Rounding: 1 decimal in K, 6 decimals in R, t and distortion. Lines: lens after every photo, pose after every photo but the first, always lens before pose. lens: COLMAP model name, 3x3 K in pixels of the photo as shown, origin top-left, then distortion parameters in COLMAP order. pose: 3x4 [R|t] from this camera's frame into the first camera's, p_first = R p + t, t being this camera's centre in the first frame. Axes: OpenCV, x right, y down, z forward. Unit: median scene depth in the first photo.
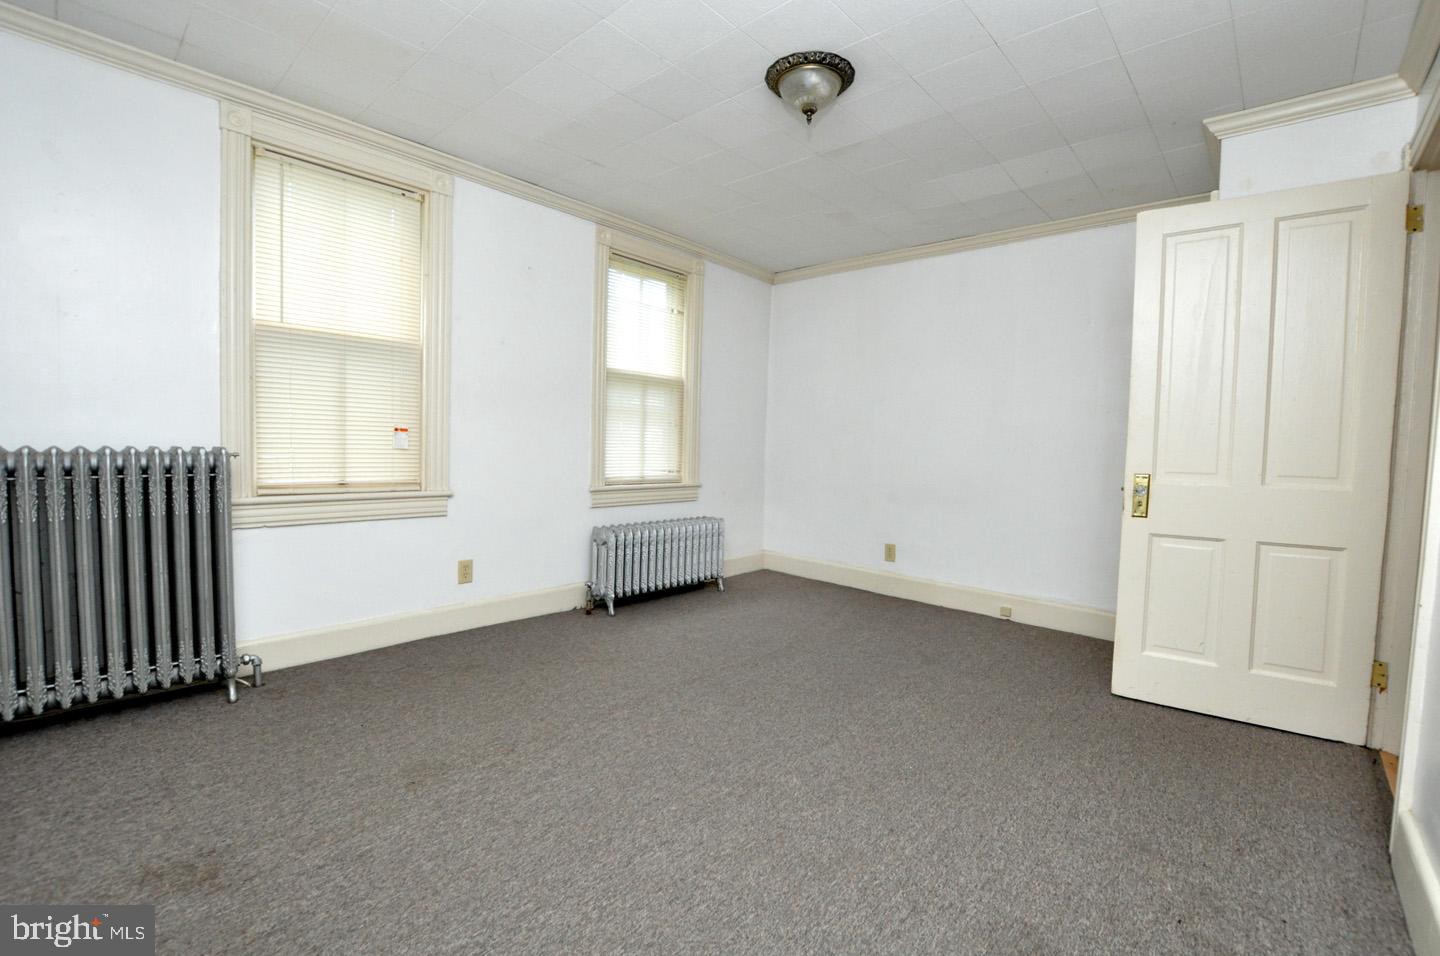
lens RADIAL K [[631.4, 0, 724.4], [0, 631.4, 479.9], [0, 0, 1]] dist [-0.038090, 0.007079]
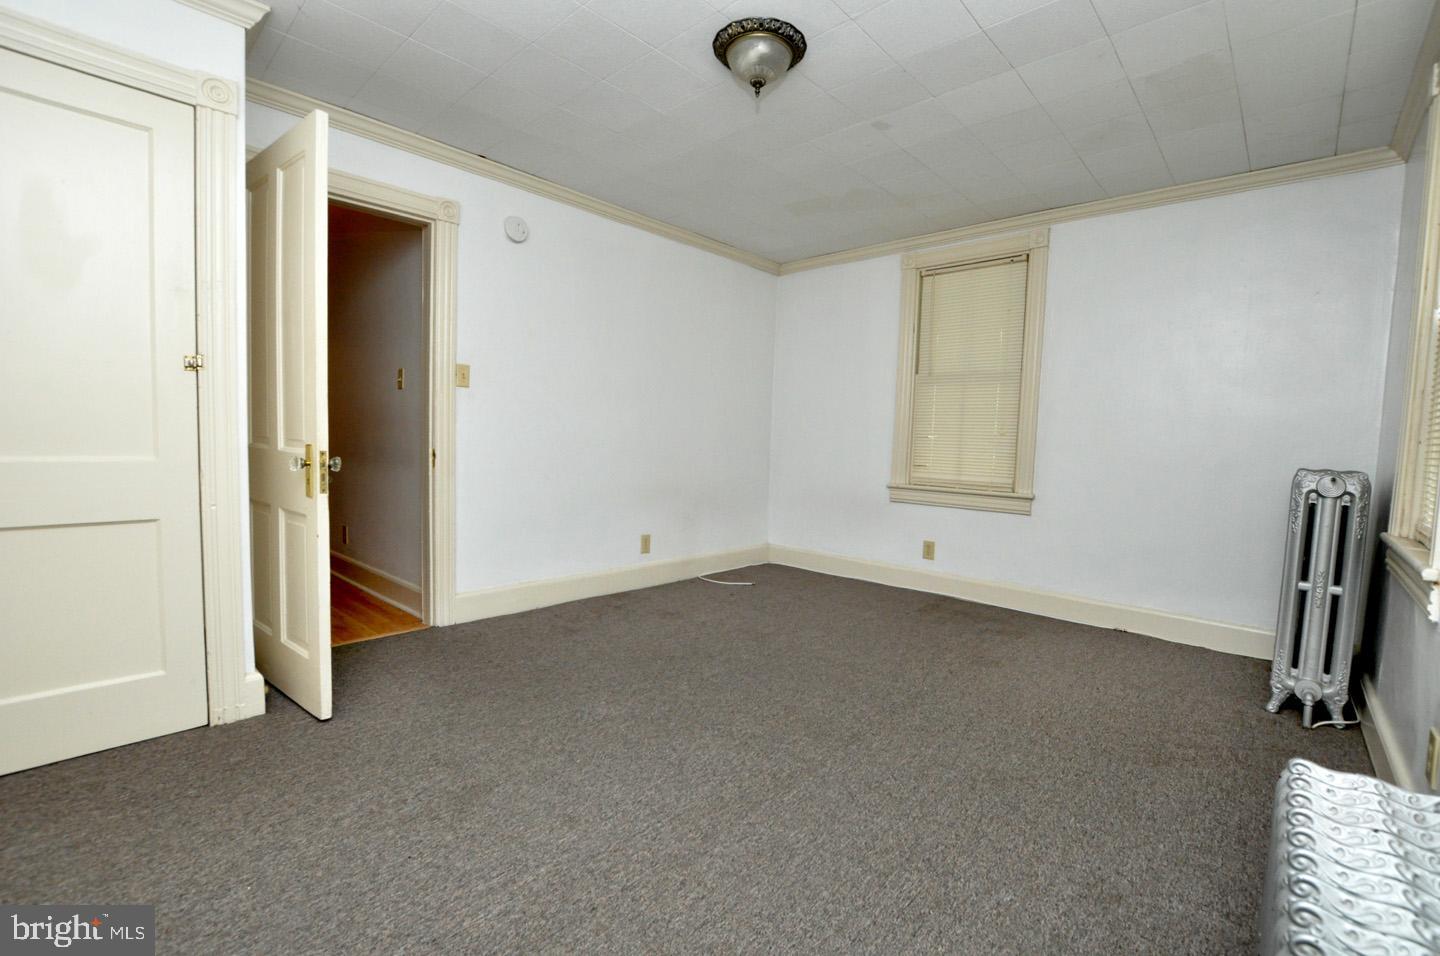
lens RADIAL K [[631.4, 0, 724.4], [0, 631.4, 479.9], [0, 0, 1]] dist [-0.038090, 0.007079]
pose [[-0.998341, -0.057129, 0.007109, 0.131613], [-0.055779, 0.990436, 0.126194, -0.096841], [-0.014250, 0.125588, -0.991980, 1.814335]]
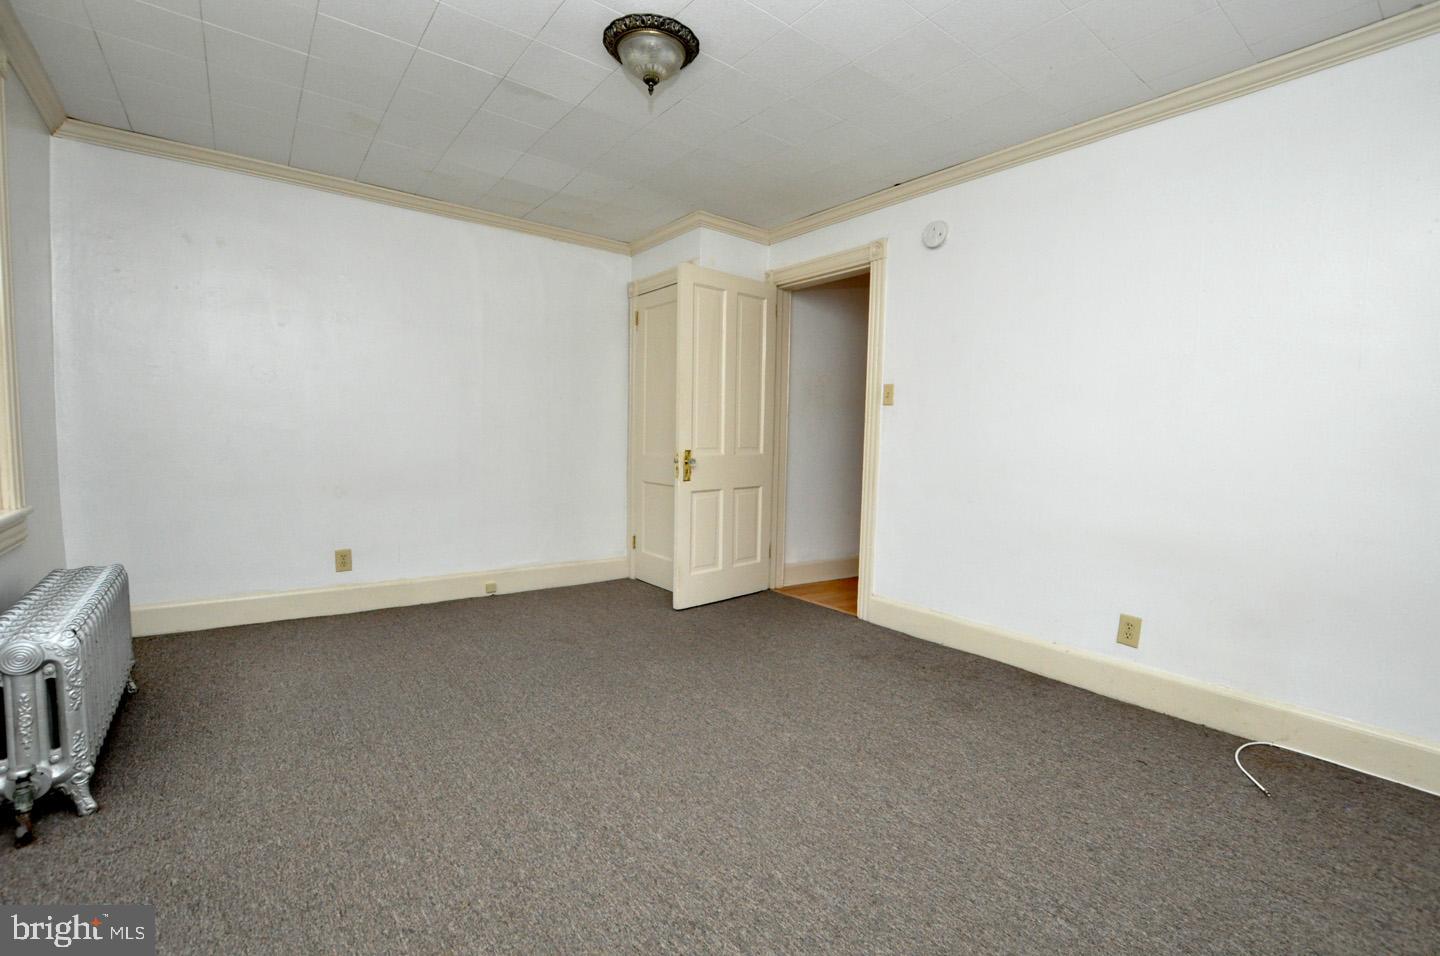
lens RADIAL K [[631.4, 0, 724.4], [0, 631.4, 479.9], [0, 0, 1]] dist [-0.038090, 0.007079]
pose [[0.170898, -0.094500, 0.980746, -0.731105], [0.037318, 0.995296, 0.089400, -0.068068], [-0.984582, 0.021321, 0.173621, 0.666805]]
